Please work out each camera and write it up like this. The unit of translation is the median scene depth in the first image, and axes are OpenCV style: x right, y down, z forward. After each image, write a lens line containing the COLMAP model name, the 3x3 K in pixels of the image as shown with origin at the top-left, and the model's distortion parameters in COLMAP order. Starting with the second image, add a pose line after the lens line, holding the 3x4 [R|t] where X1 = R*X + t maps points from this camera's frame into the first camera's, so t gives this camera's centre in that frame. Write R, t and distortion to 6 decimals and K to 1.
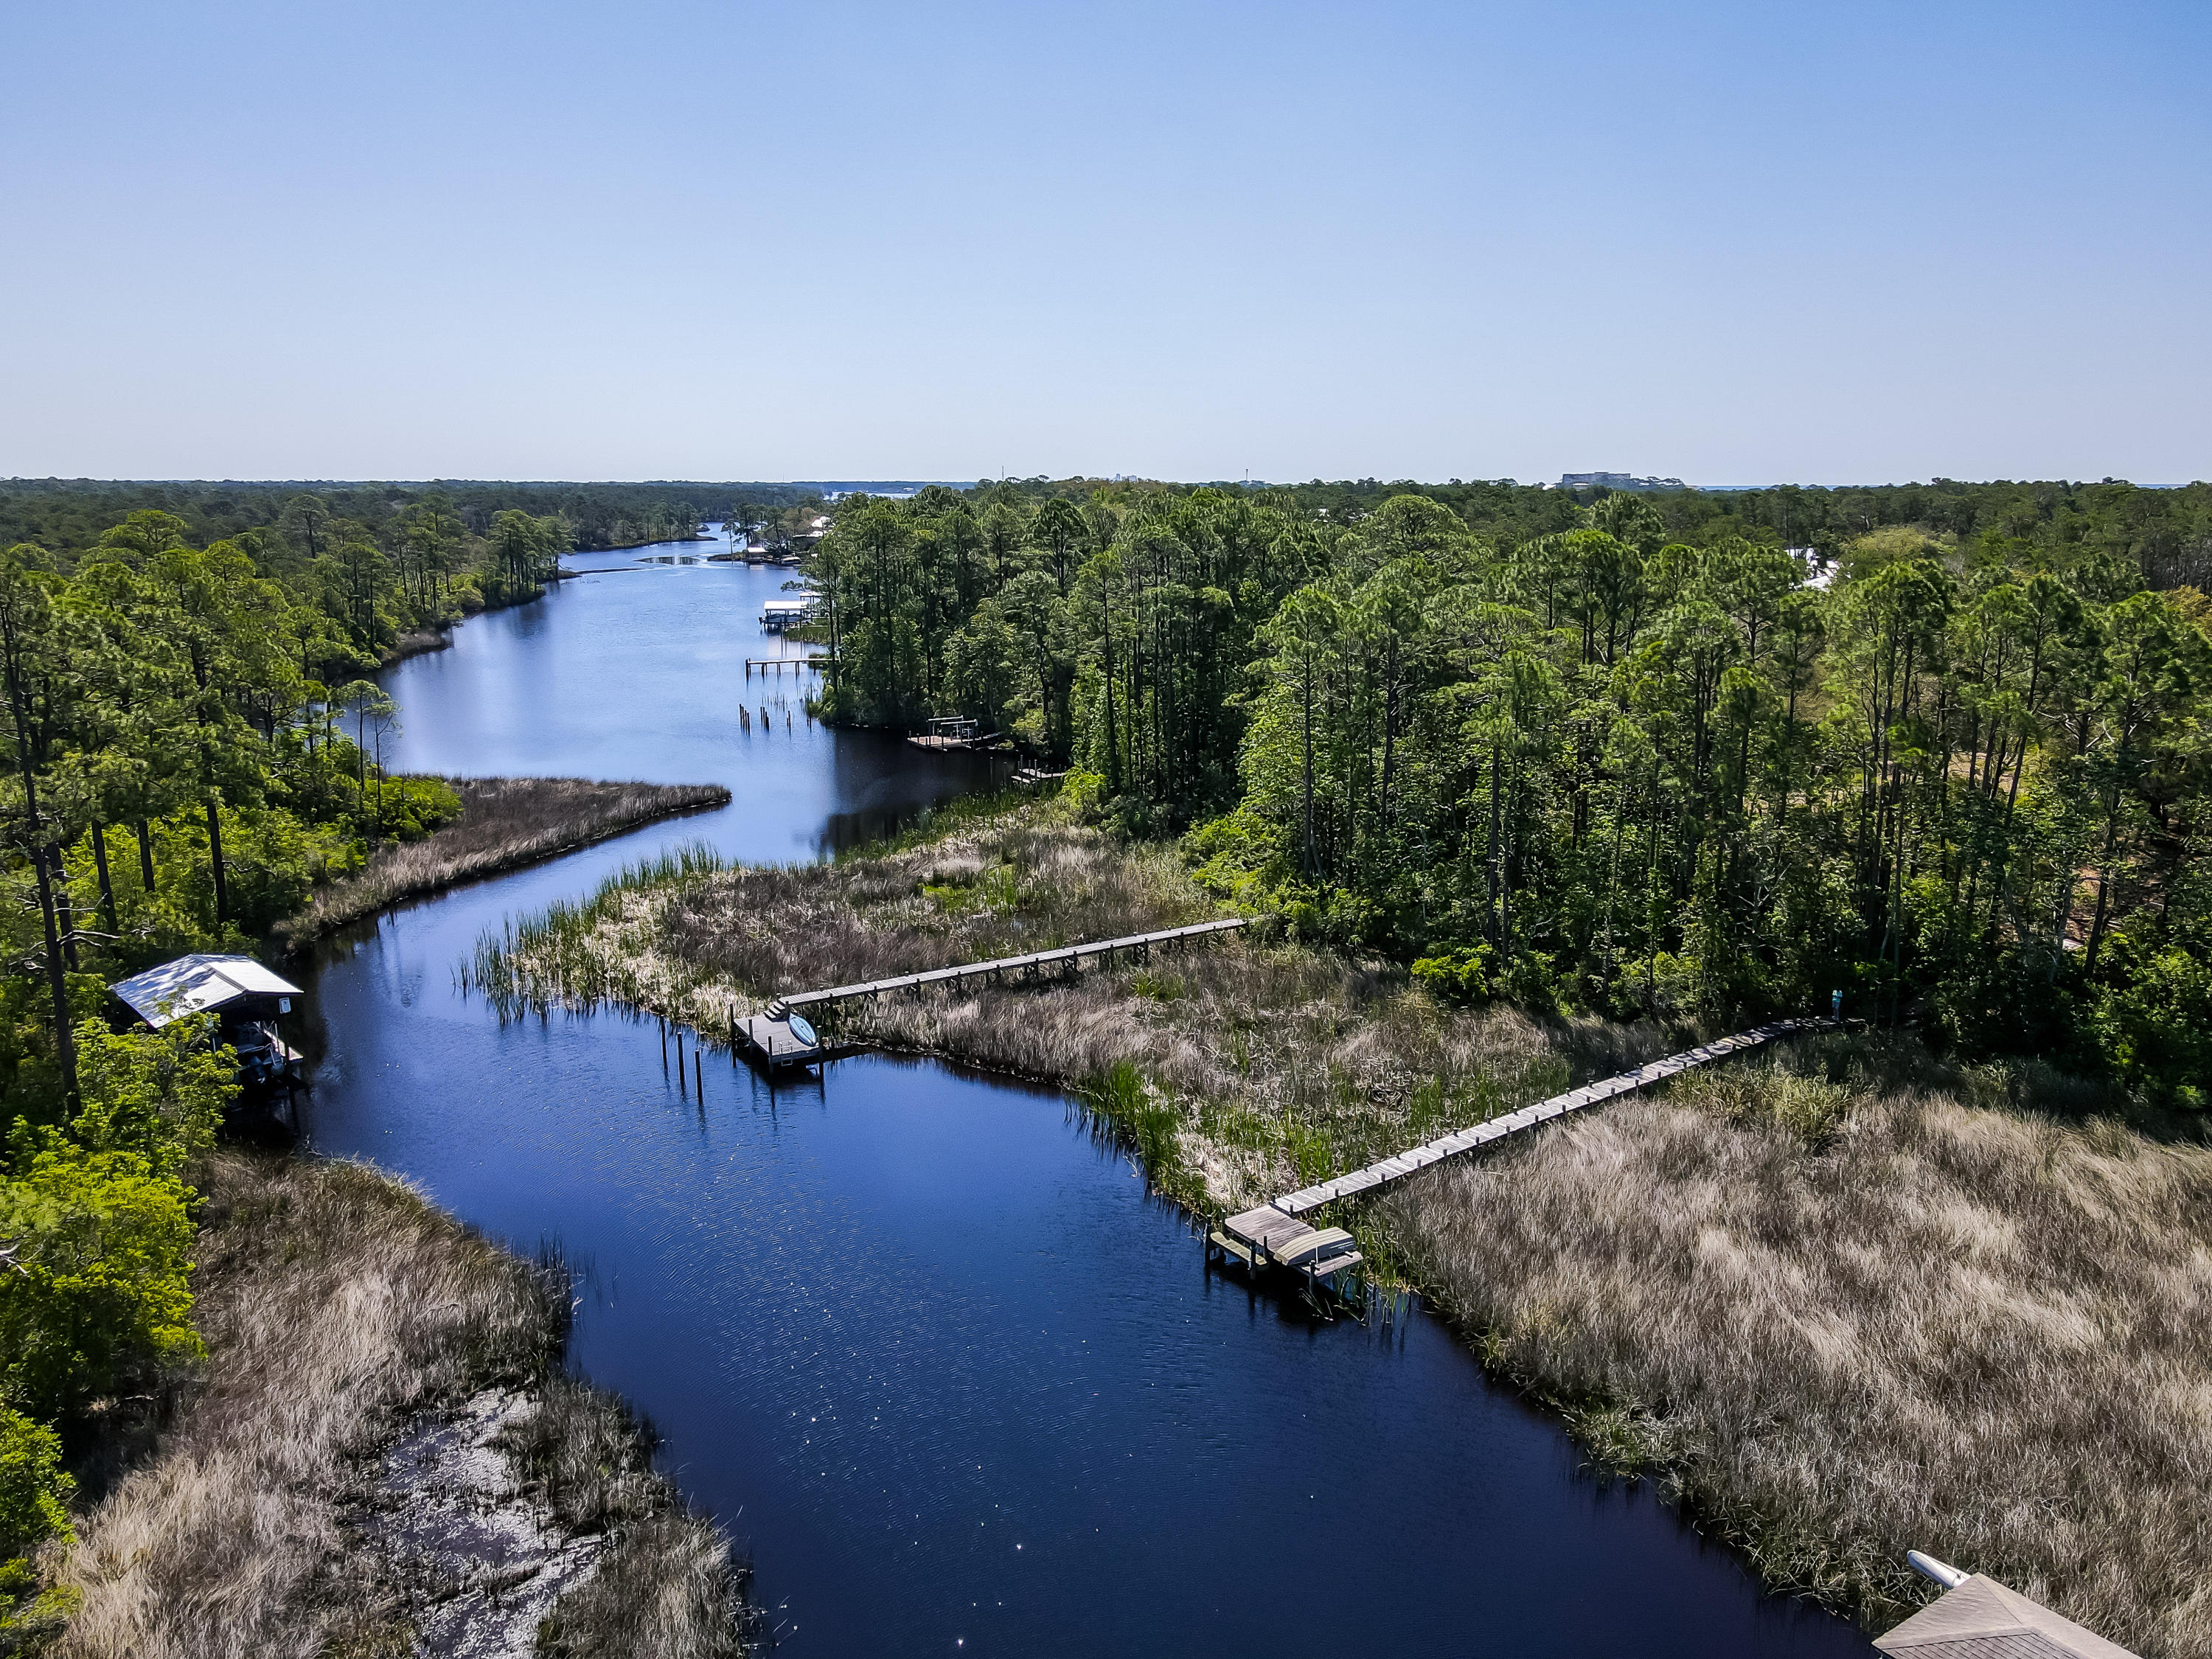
lens RADIAL K [[1617.3, 0, 1106.0], [0, 1617.3, 829.5], [0, 0, 1]] dist [0.003022, 0.031550]
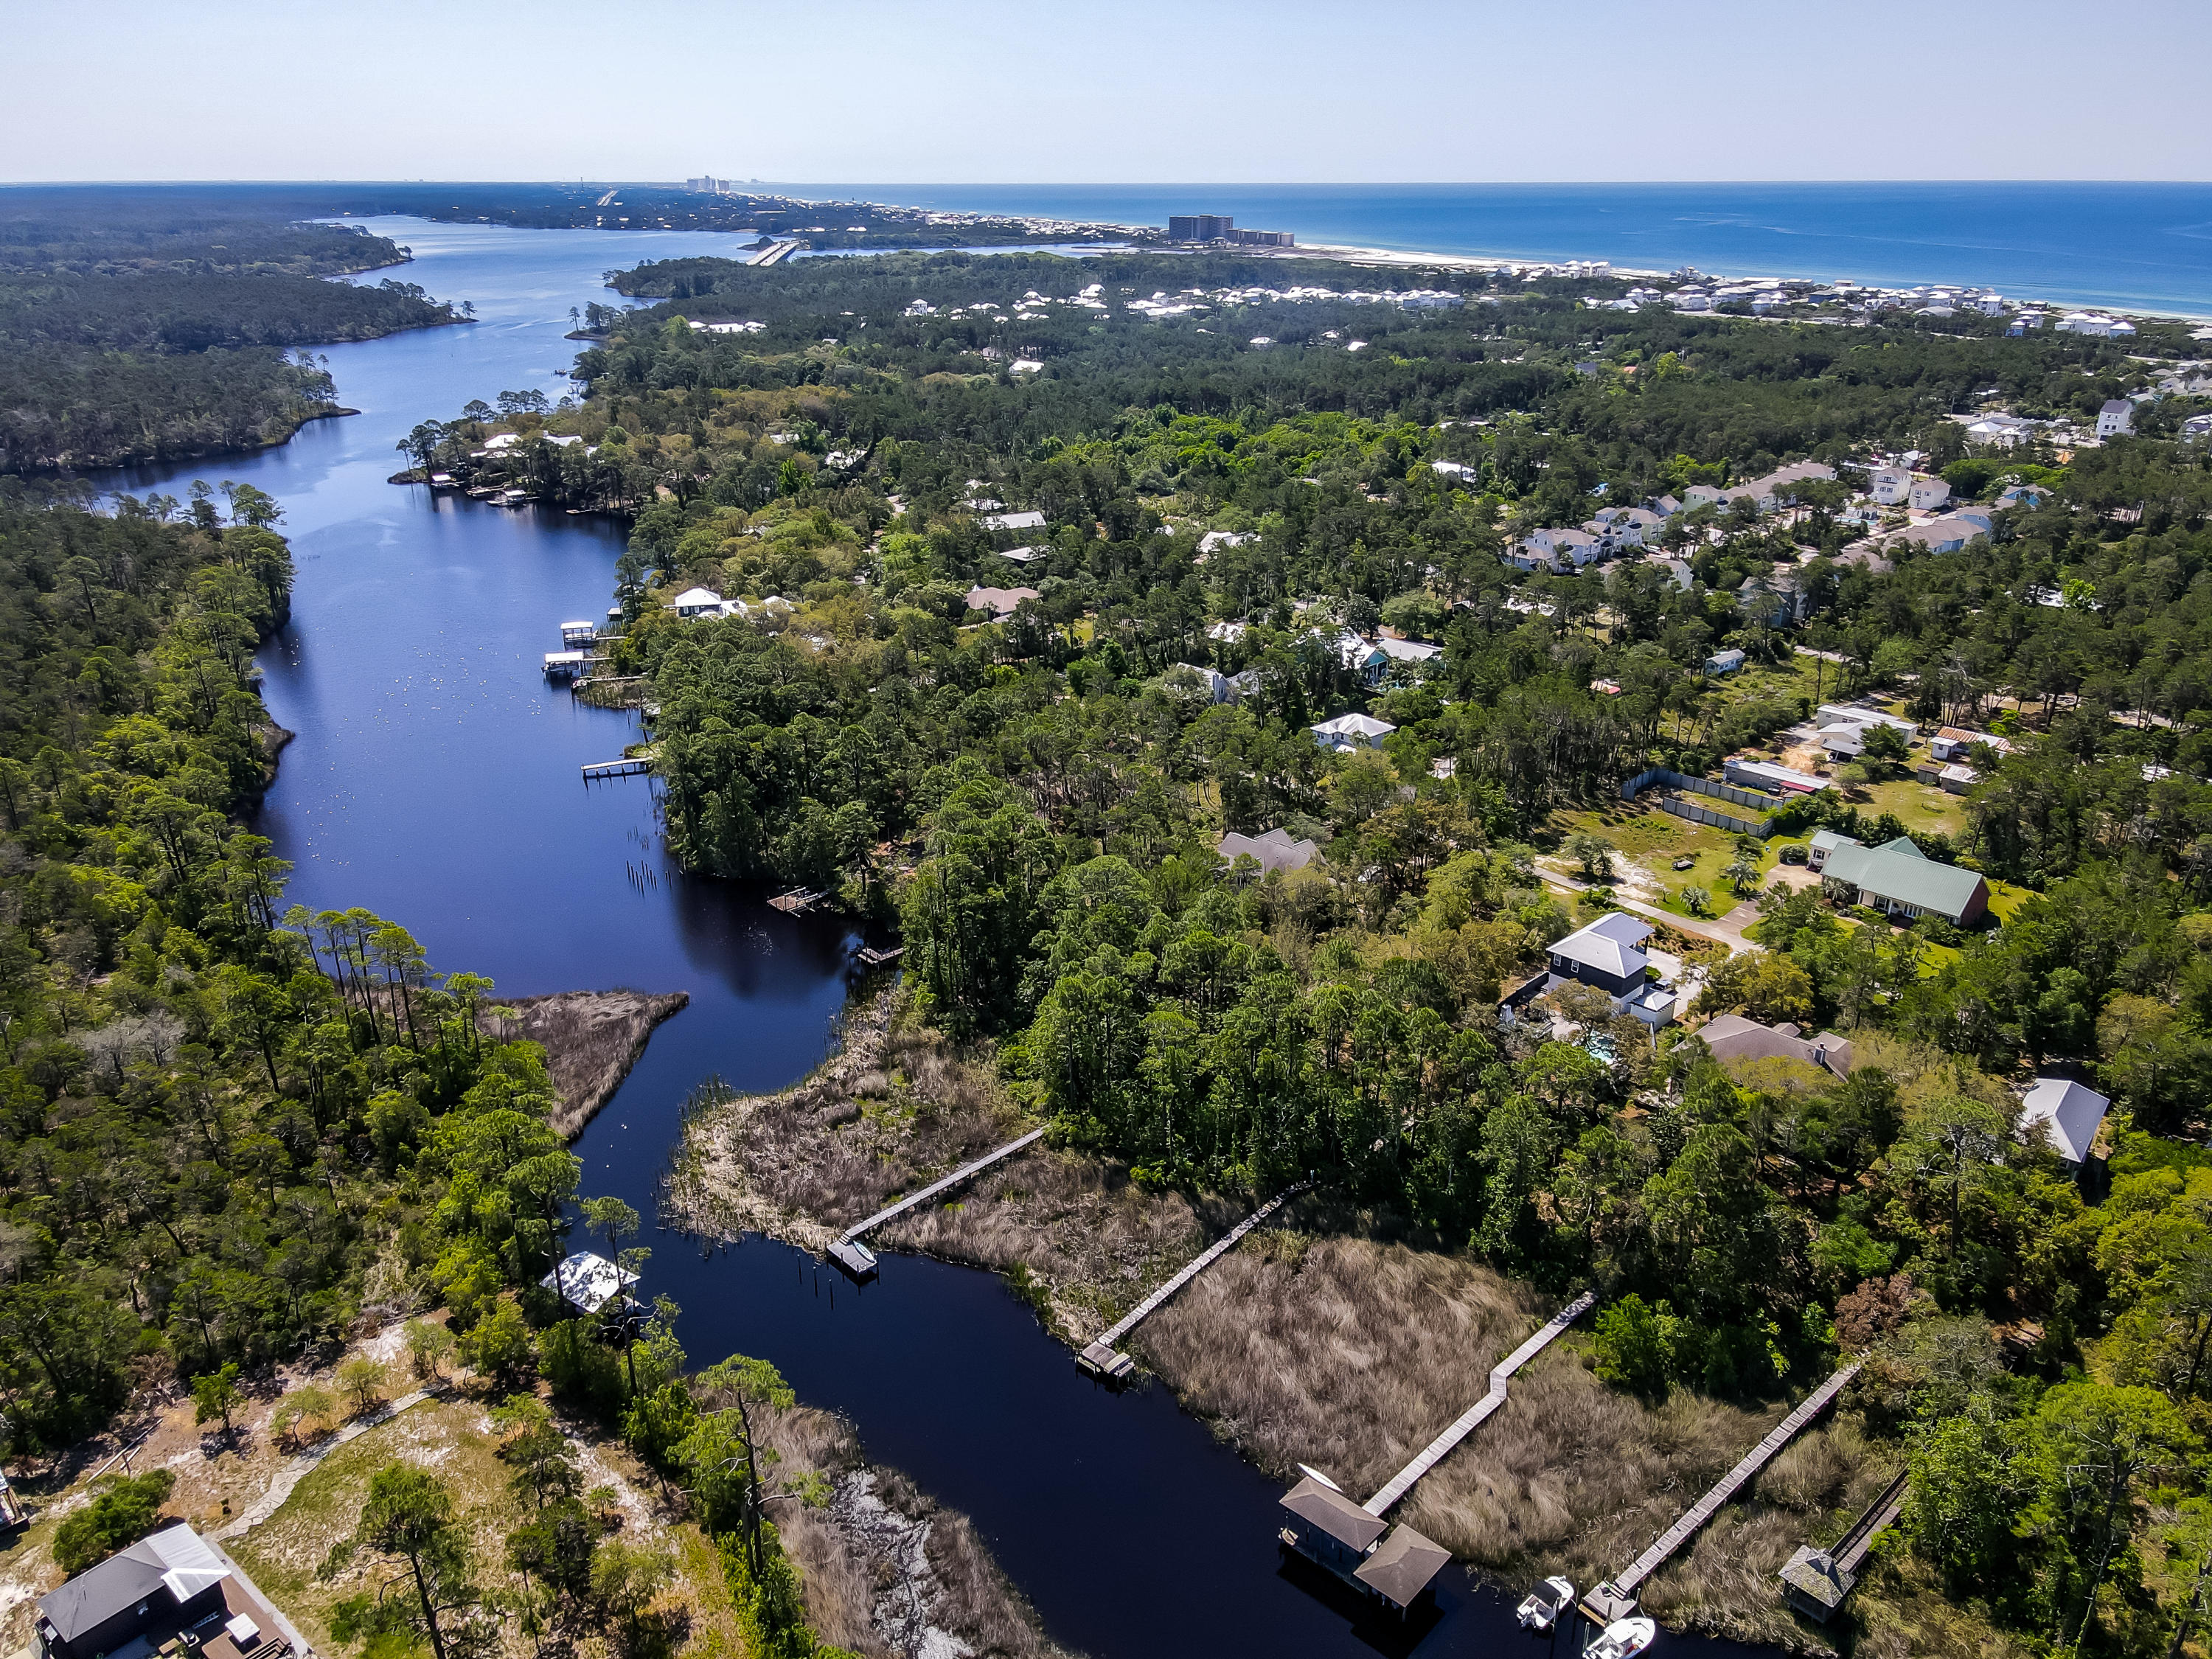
lens RADIAL K [[1617.3, 0, 1106.0], [0, 1617.3, 829.5], [0, 0, 1]] dist [0.003022, 0.031550]
pose [[0.973130, -0.086400, 0.213434, -0.335188], [0.048855, 0.983302, 0.175300, -0.939735], [-0.225016, -0.160163, 0.961101, -1.261914]]
